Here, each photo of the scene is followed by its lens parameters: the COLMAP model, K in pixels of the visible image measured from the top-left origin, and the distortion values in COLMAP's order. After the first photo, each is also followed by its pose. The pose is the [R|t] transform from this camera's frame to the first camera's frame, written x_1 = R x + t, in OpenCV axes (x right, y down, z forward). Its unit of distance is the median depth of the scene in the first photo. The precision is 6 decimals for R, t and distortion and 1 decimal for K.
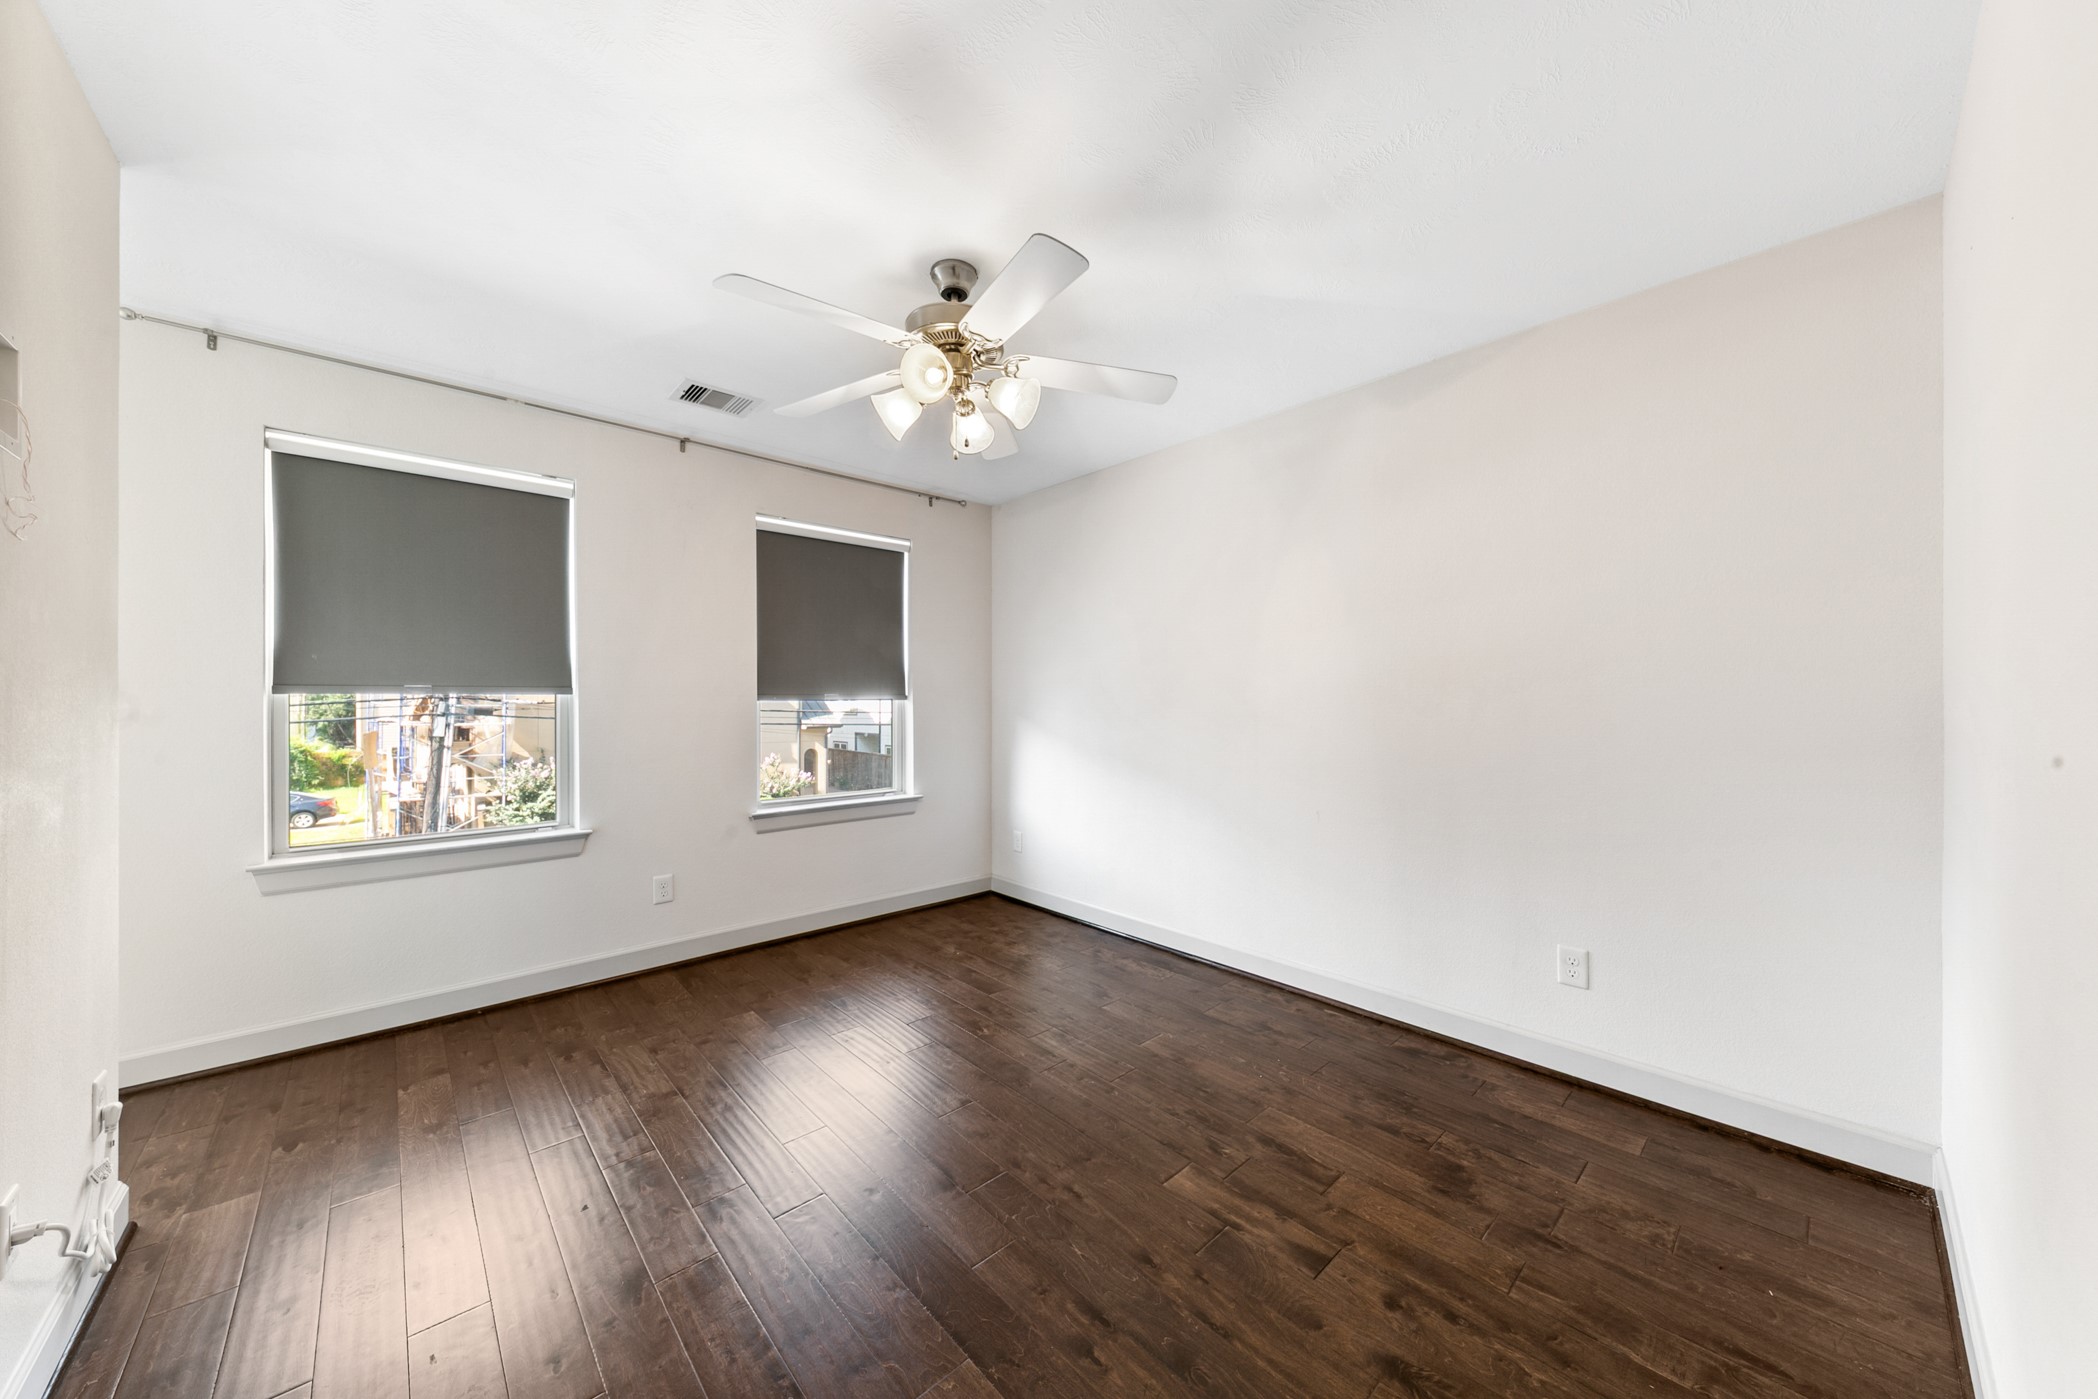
lens RADIAL K [[727.6, 0, 1056.8], [0, 727.6, 703.9], [0, 0, 1]] dist [0.008287, -0.002664]
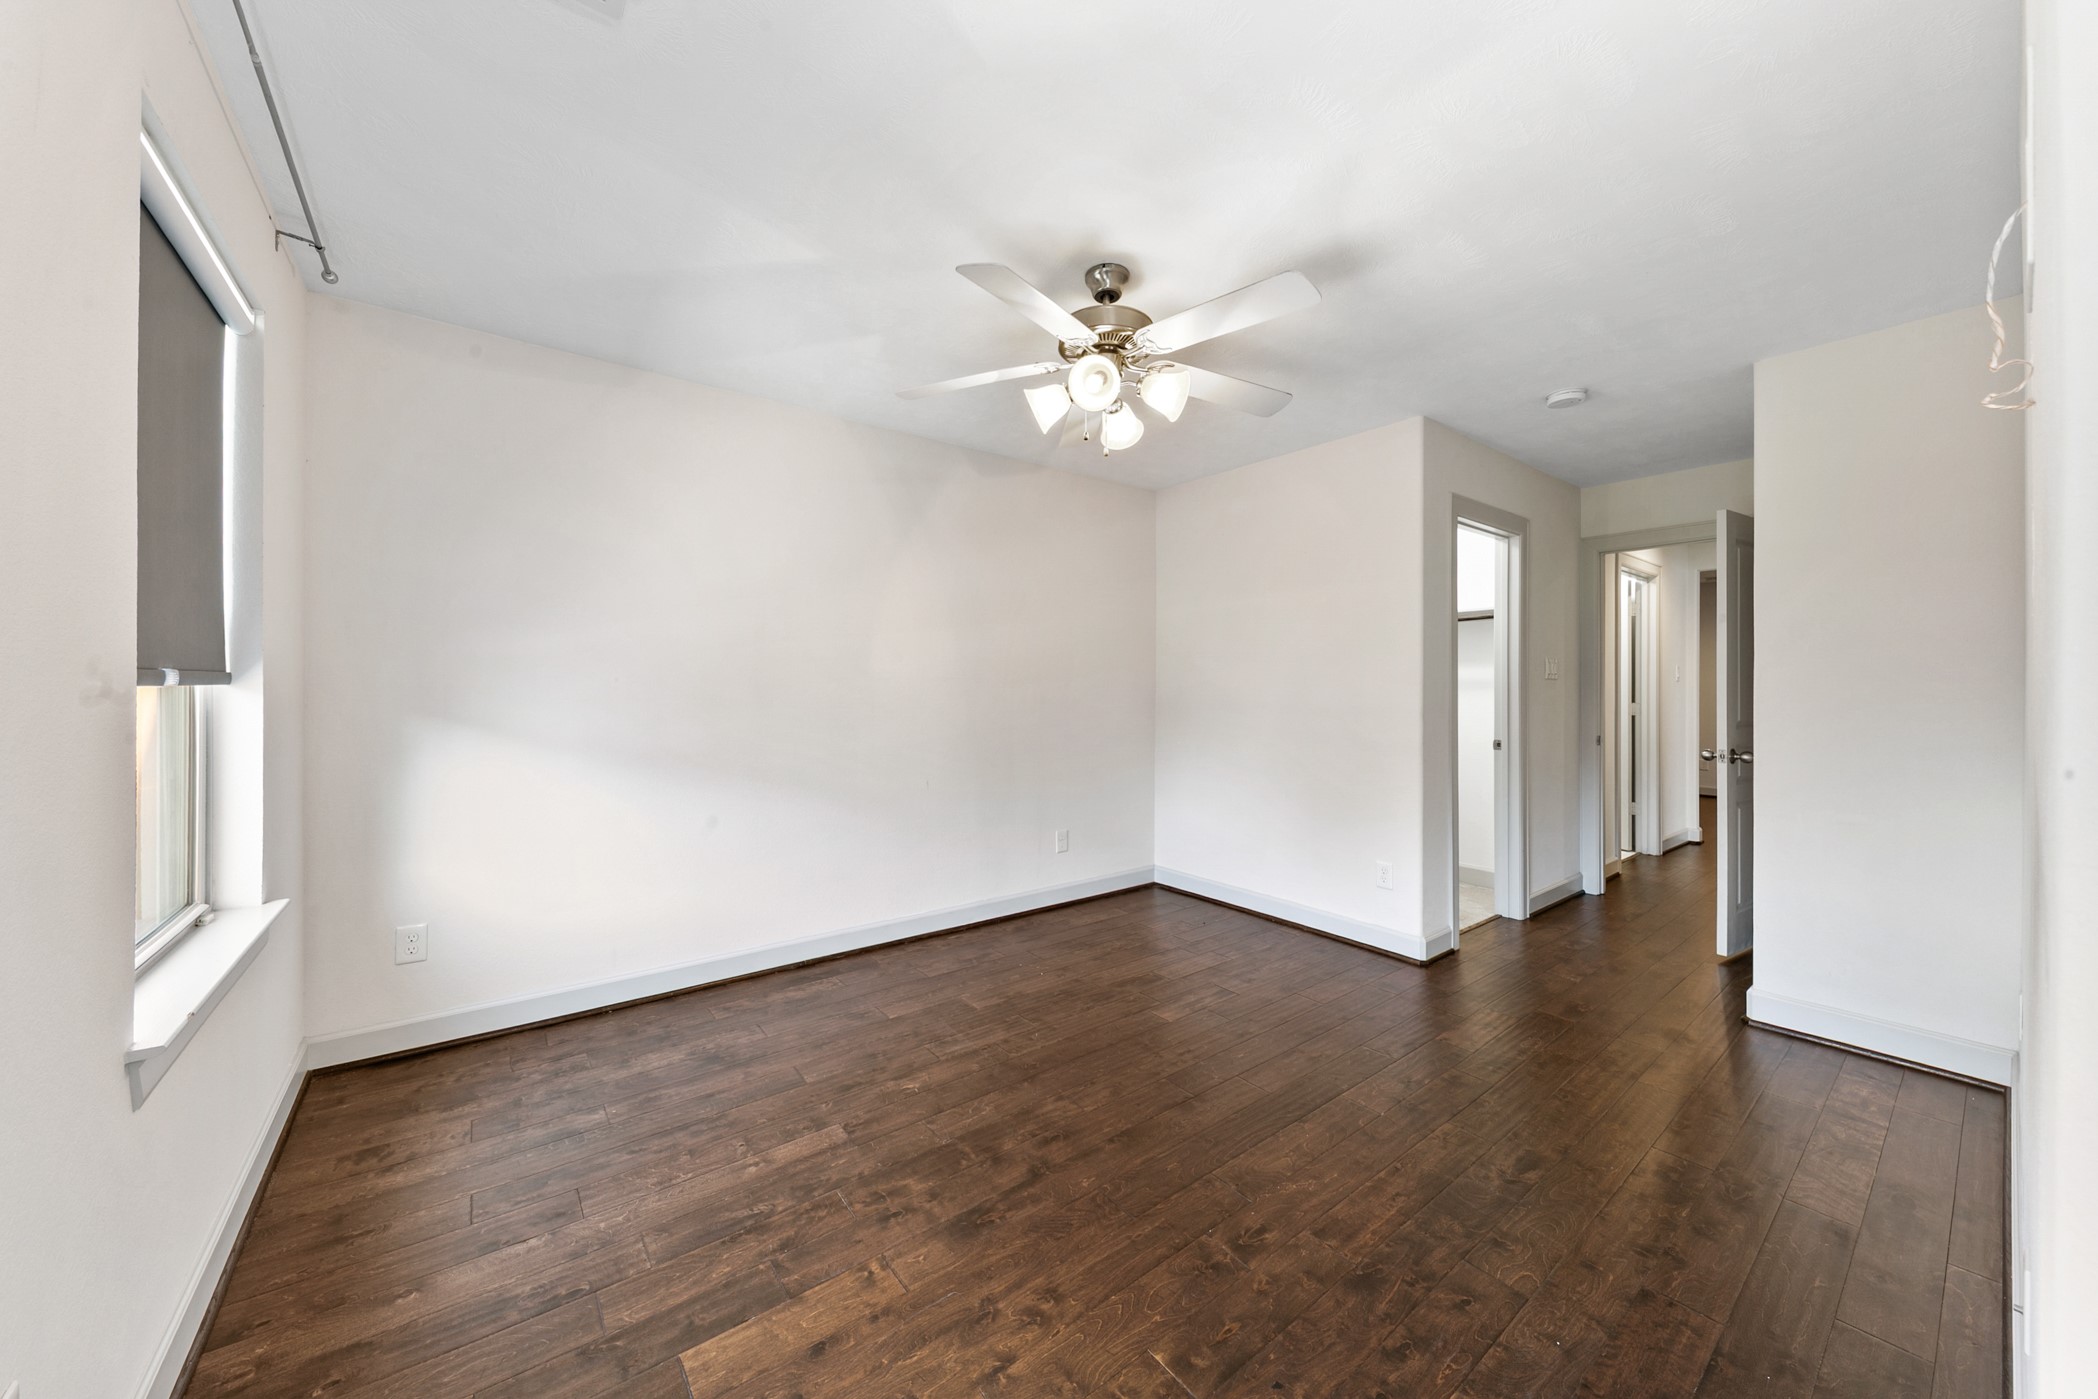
lens RADIAL K [[727.6, 0, 1053.9], [0, 727.6, 690.8], [0, 0, 1]] dist [0.008287, -0.002664]
pose [[0.077994, 0.000676, 0.996954, -0.872785], [-0.000014, 1.000000, -0.000677, -0.002888], [-0.996954, 0.000039, 0.077994, 0.733430]]
